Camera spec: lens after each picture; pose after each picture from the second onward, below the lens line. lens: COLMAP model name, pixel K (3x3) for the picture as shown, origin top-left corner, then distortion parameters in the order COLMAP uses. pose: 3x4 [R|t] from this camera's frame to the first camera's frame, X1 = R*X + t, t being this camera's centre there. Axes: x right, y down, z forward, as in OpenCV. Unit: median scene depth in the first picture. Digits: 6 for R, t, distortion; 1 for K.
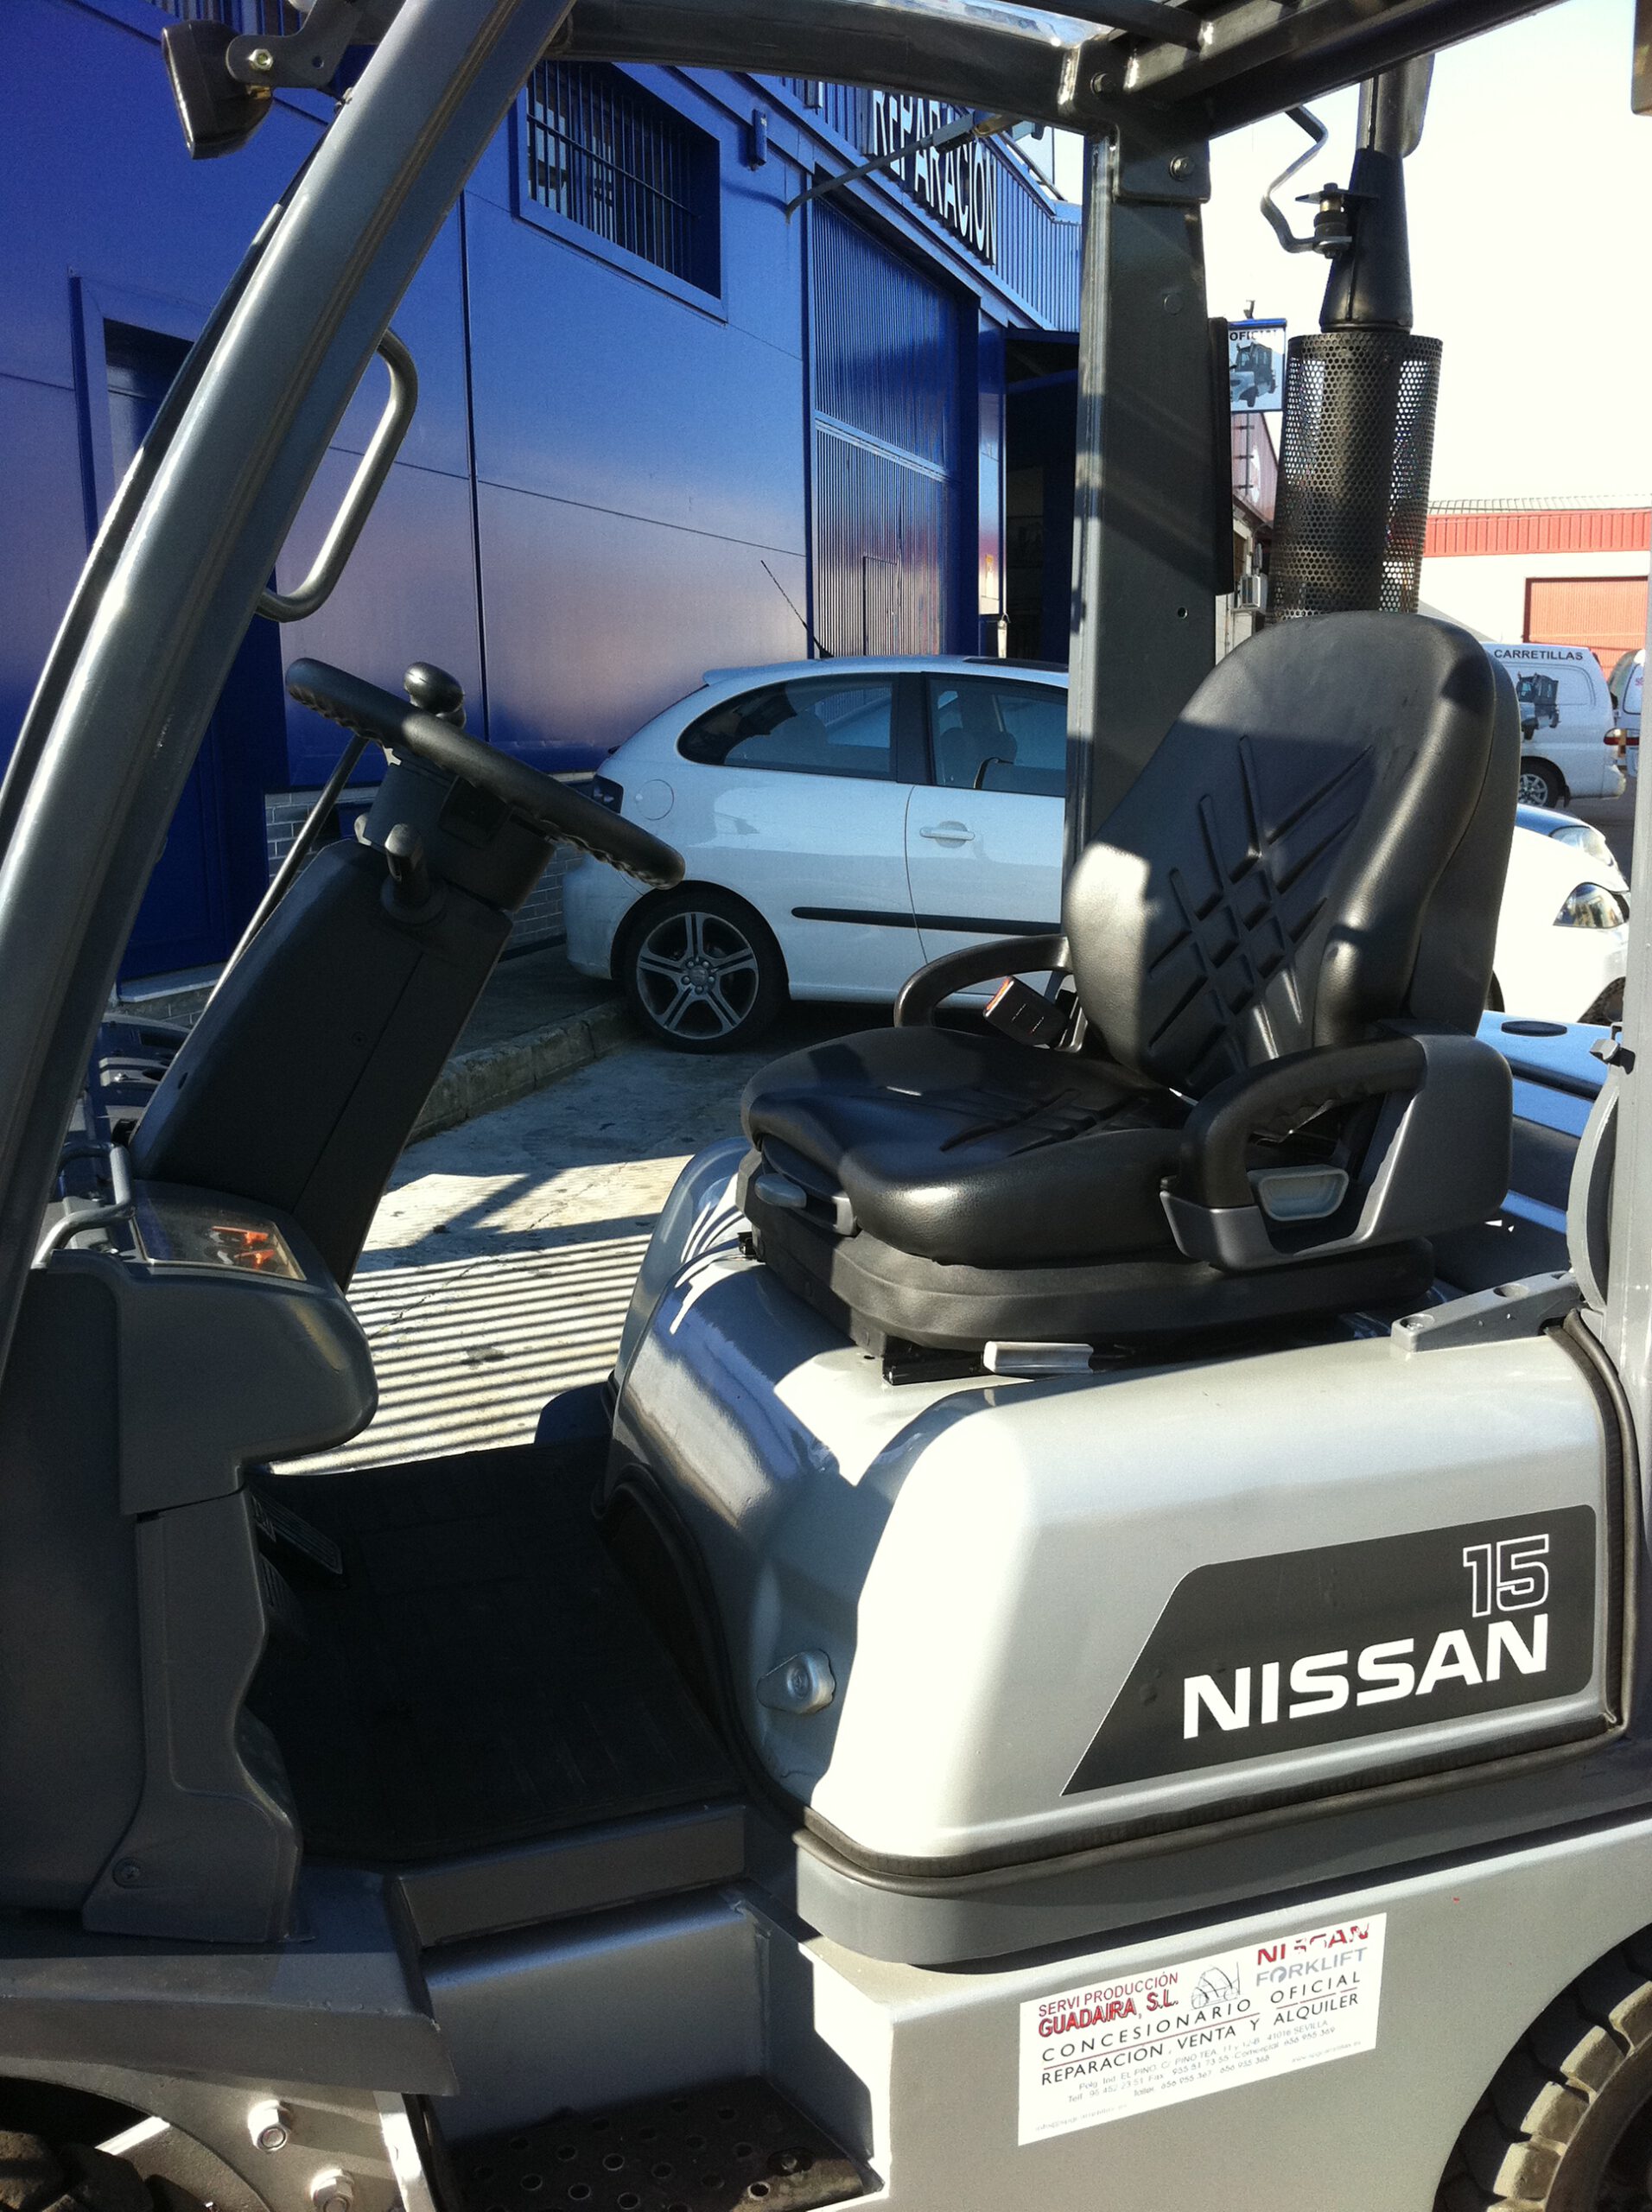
lens RADIAL K [[2095.9, 0, 826.0], [0, 2095.9, 1106.0], [0, 0, 1]] dist [0.008130, 0.008314]
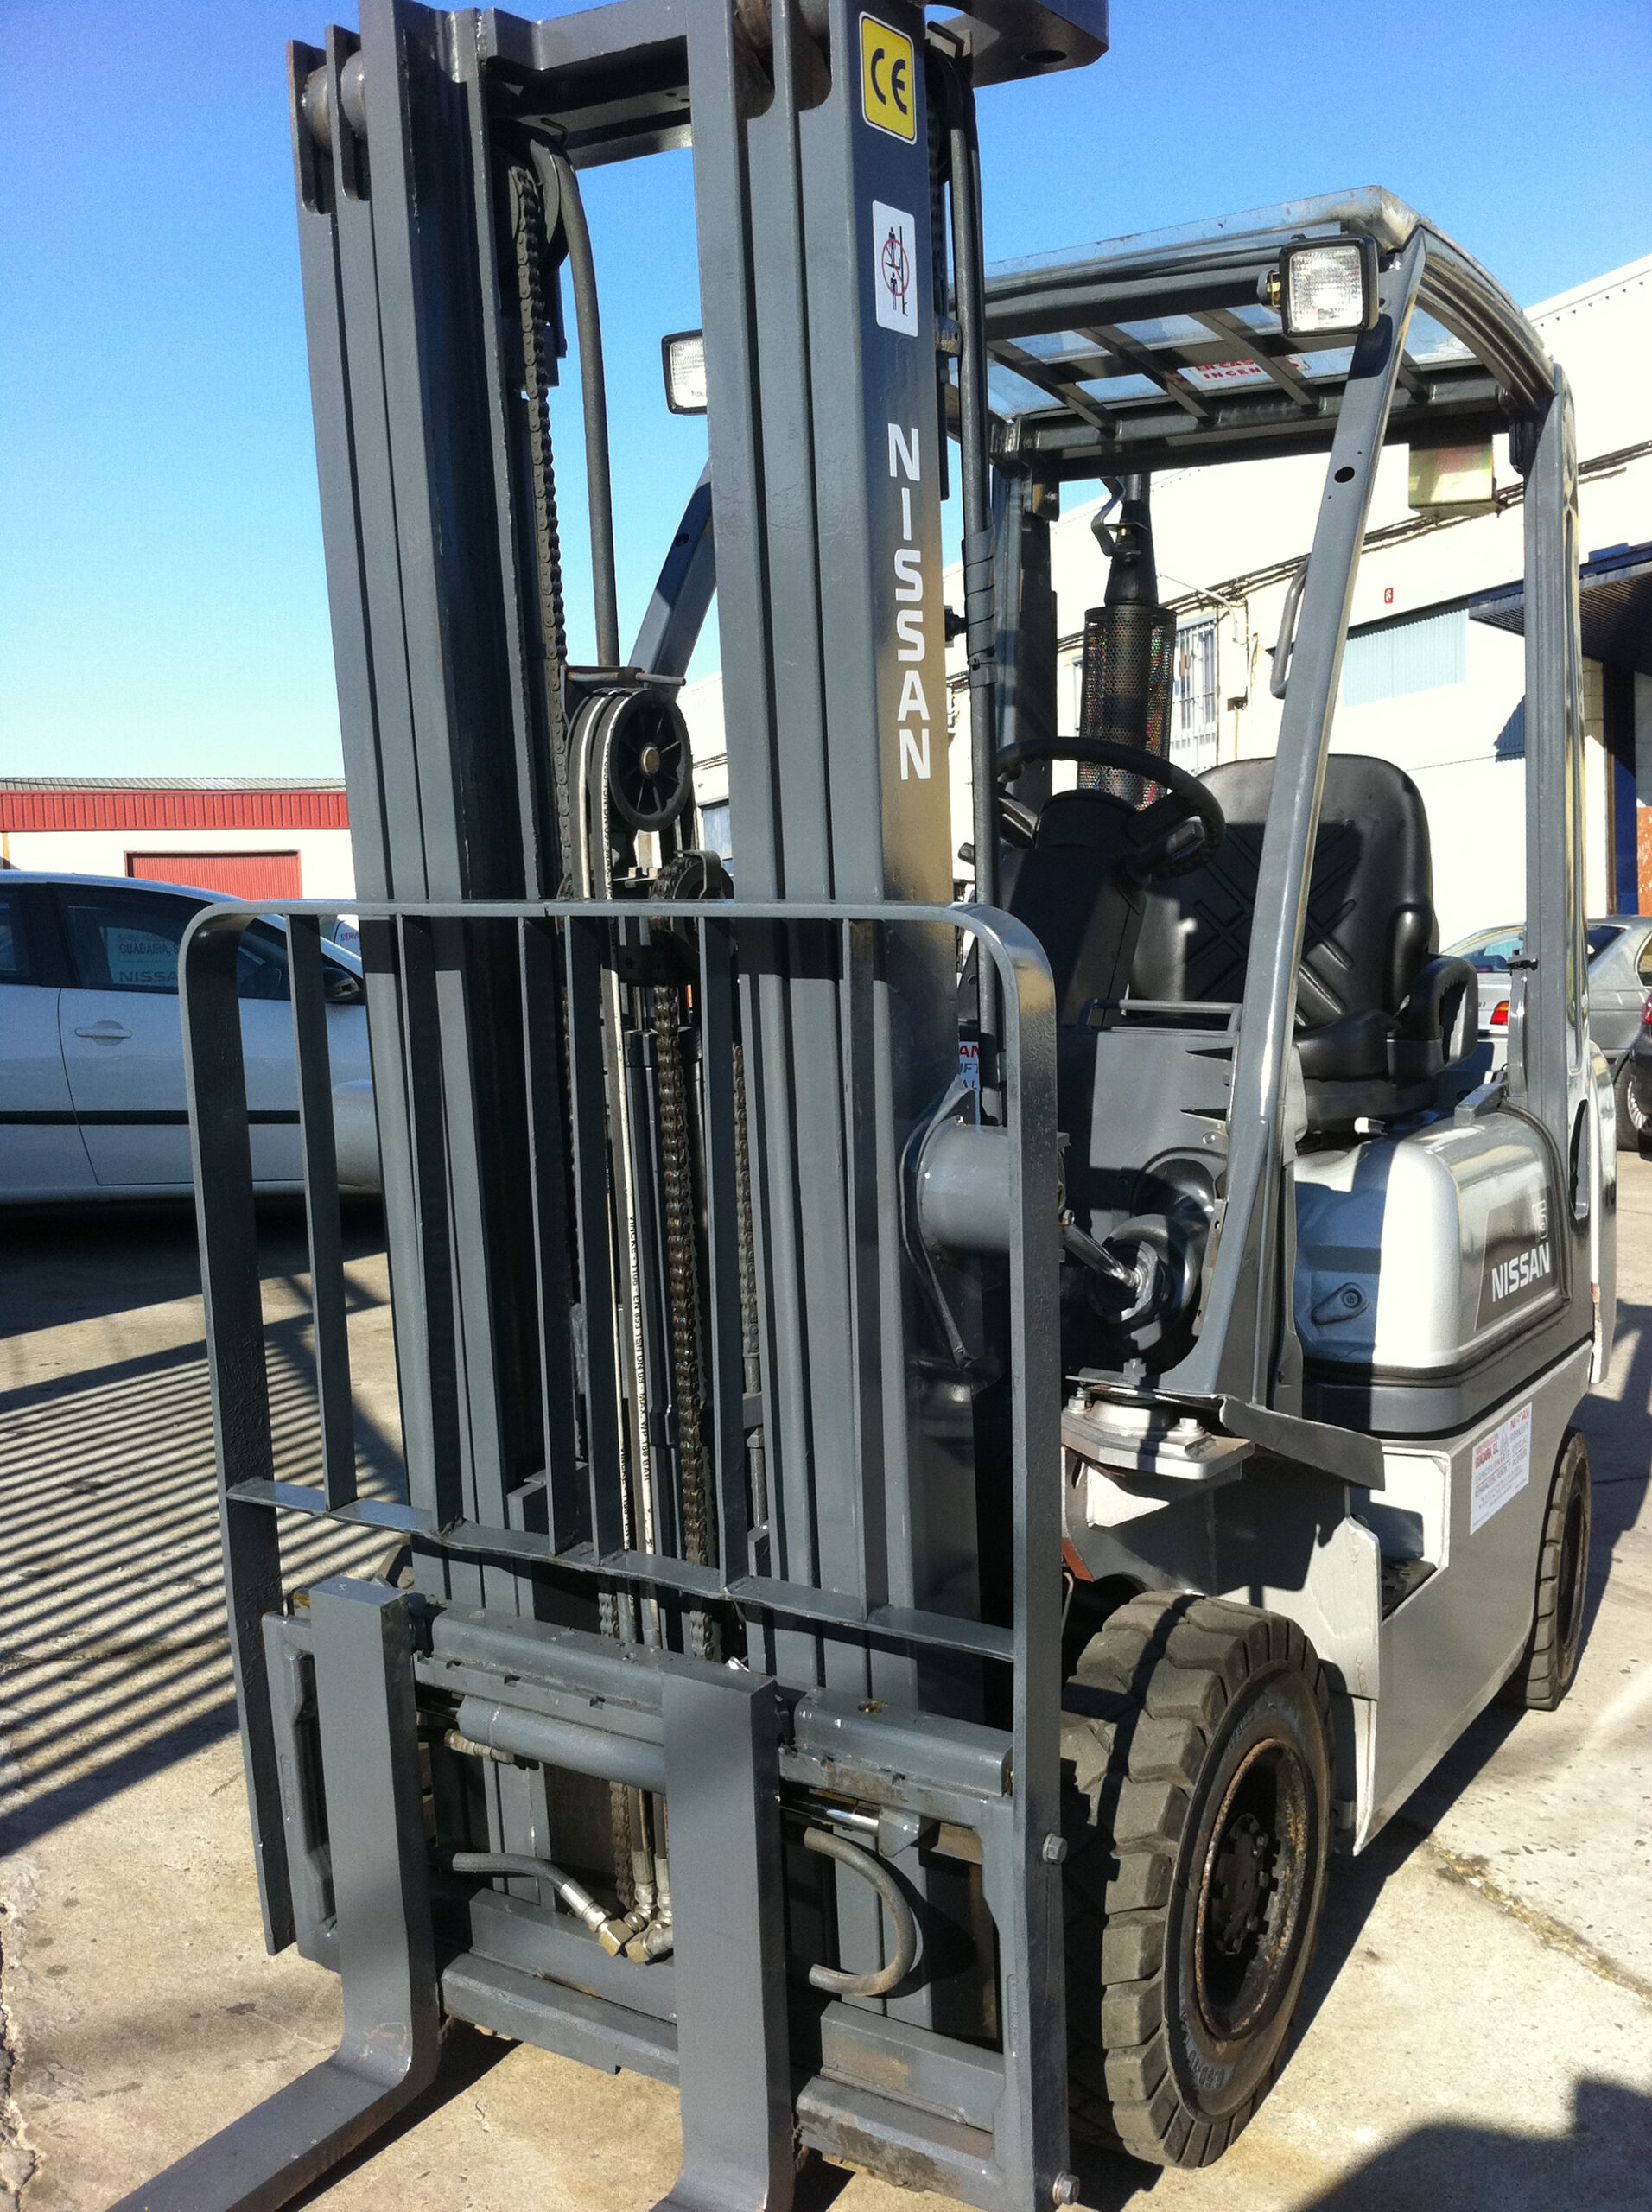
lens RADIAL K [[2095.9, 0, 826.0], [0, 2095.9, 1106.0], [0, 0, 1]] dist [0.008130, 0.008314]
pose [[0.782448, -0.051202, 0.620608, -0.512221], [0.132130, 0.987572, -0.085108, 0.070361], [-0.608537, 0.148594, 0.779489, -0.054477]]
